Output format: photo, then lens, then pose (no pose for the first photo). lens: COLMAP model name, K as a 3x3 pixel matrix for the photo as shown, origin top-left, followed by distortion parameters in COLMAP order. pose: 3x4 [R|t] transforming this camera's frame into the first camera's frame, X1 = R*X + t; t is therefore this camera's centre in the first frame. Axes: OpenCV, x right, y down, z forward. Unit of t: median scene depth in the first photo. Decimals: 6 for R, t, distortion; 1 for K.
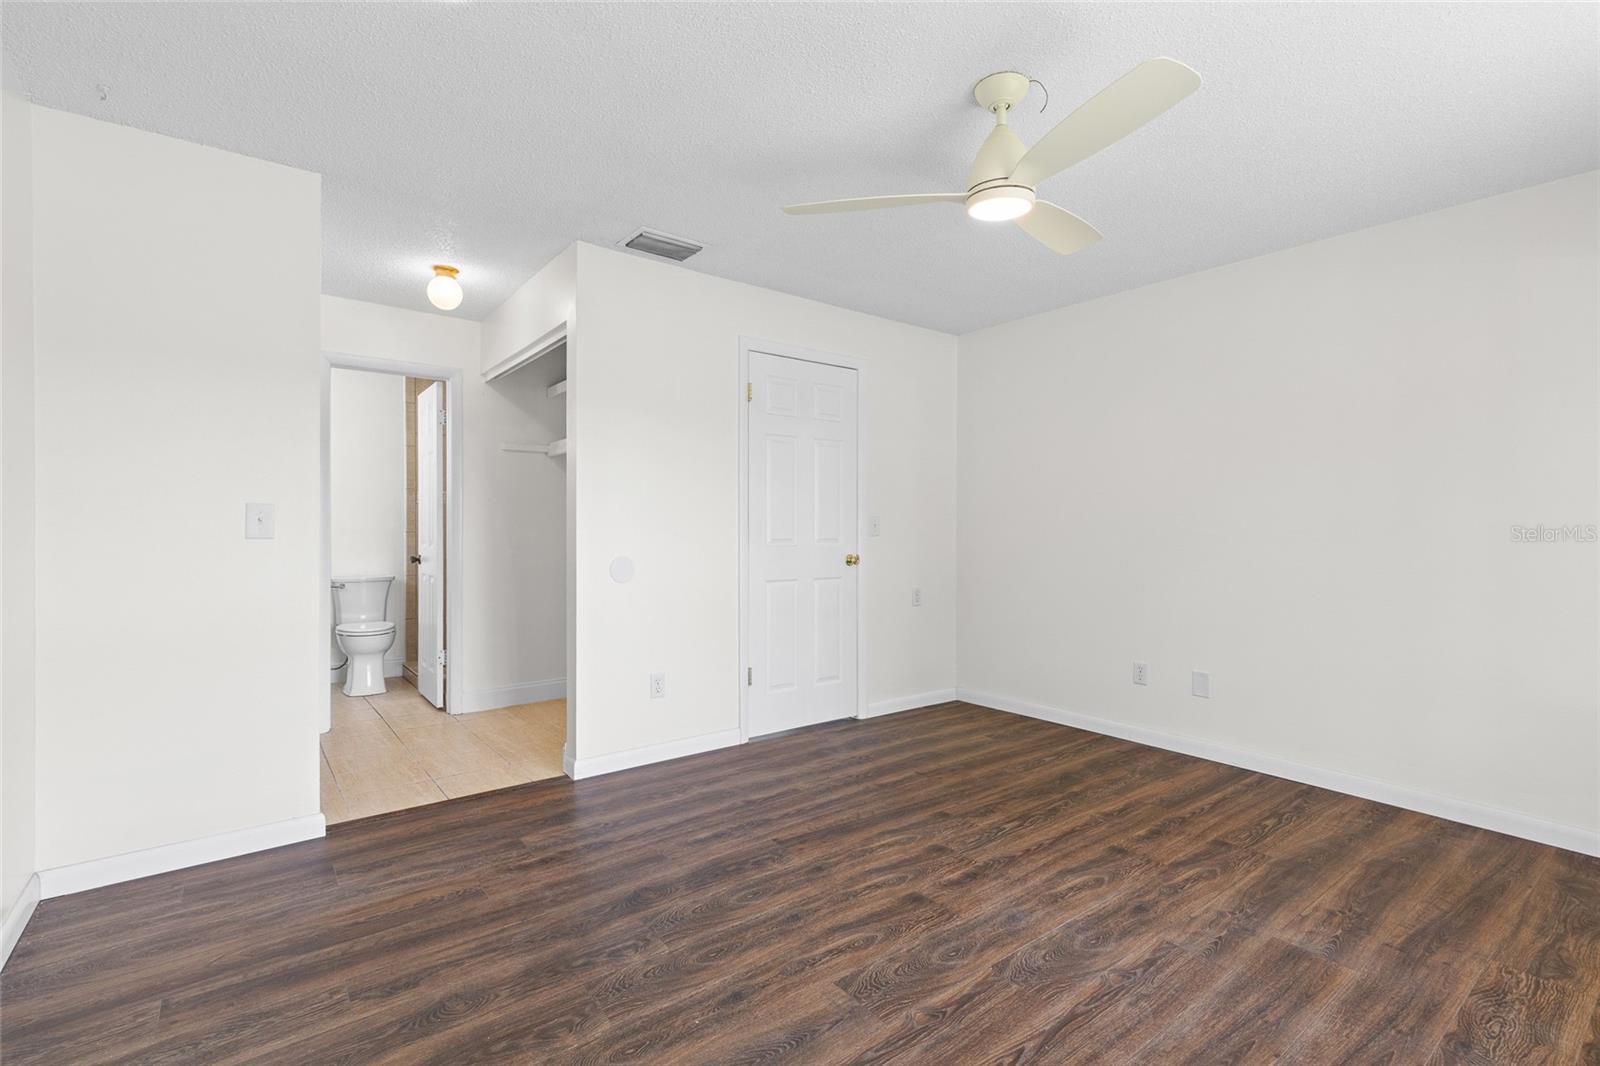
lens RADIAL K [[720.8, 0, 800.1], [0, 720.8, 527.7], [0, 0, 1]] dist [0.002512, -0.000103]
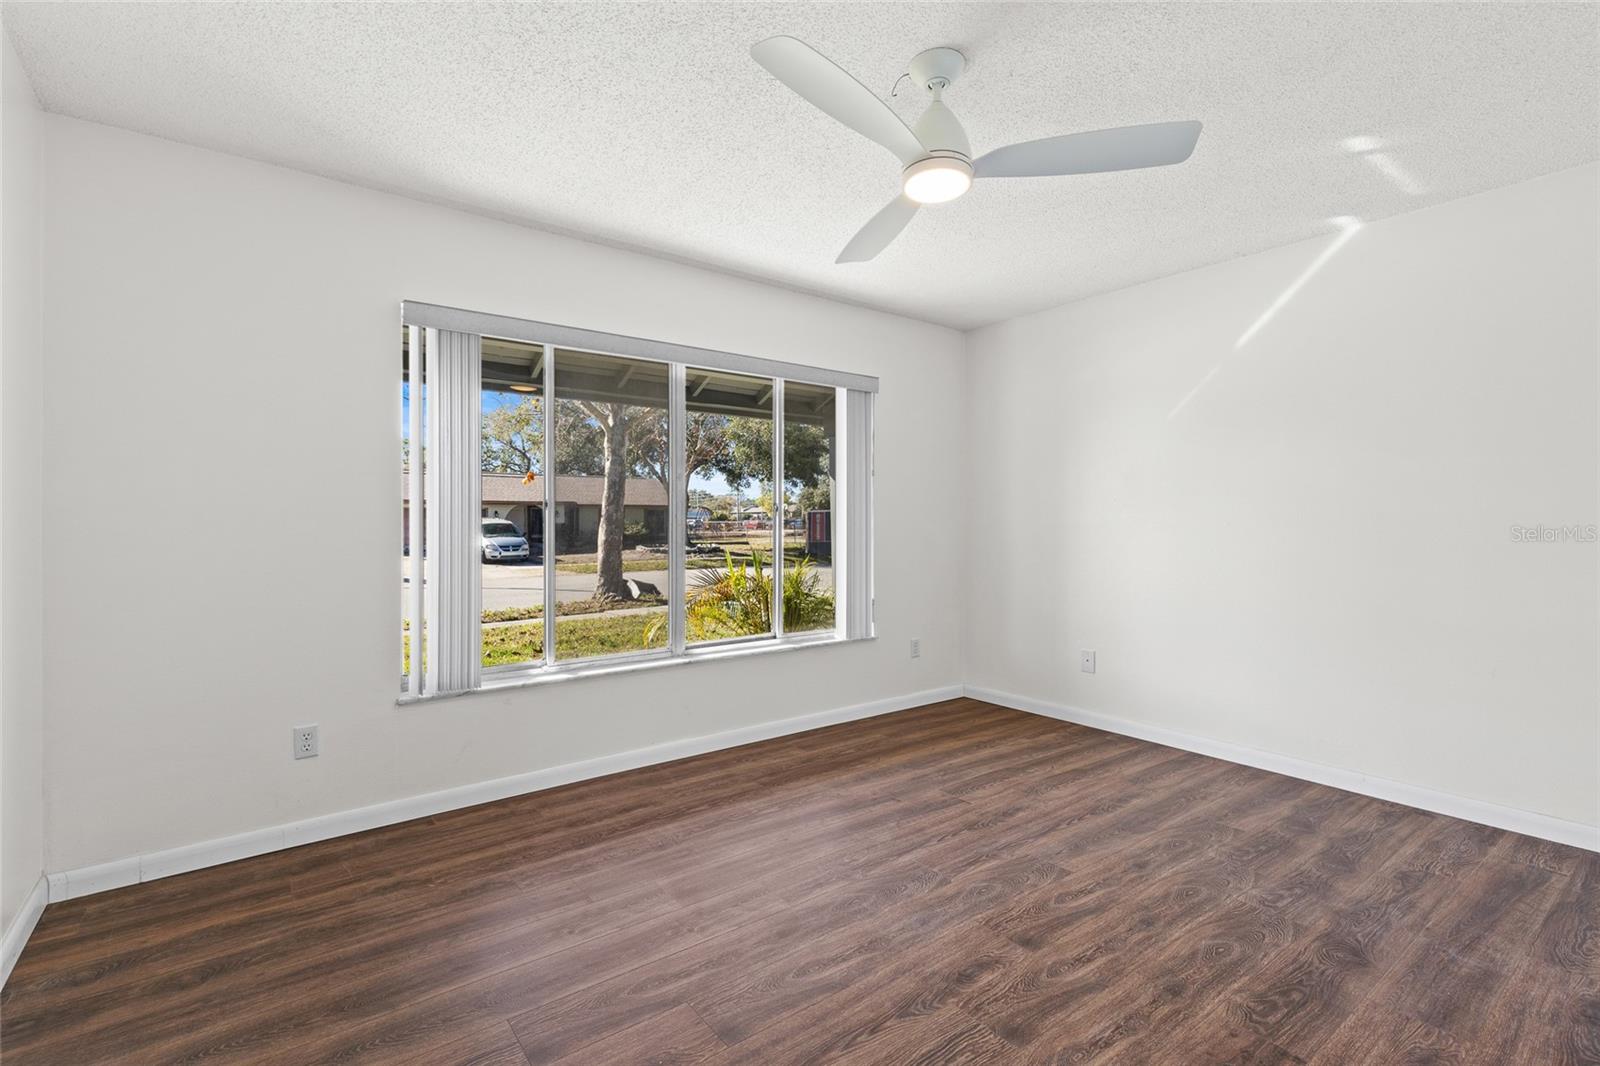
lens RADIAL K [[734.3, 0, 801.2], [0, 734.3, 524.8], [0, 0, 1]] dist [0.002855, 0.000133]
pose [[-0.999977, -0.003555, 0.005807, 0.454207], [-0.003550, 0.999993, 0.001013, 0.000460], [-0.005810, 0.000992, -0.999983, 1.982110]]
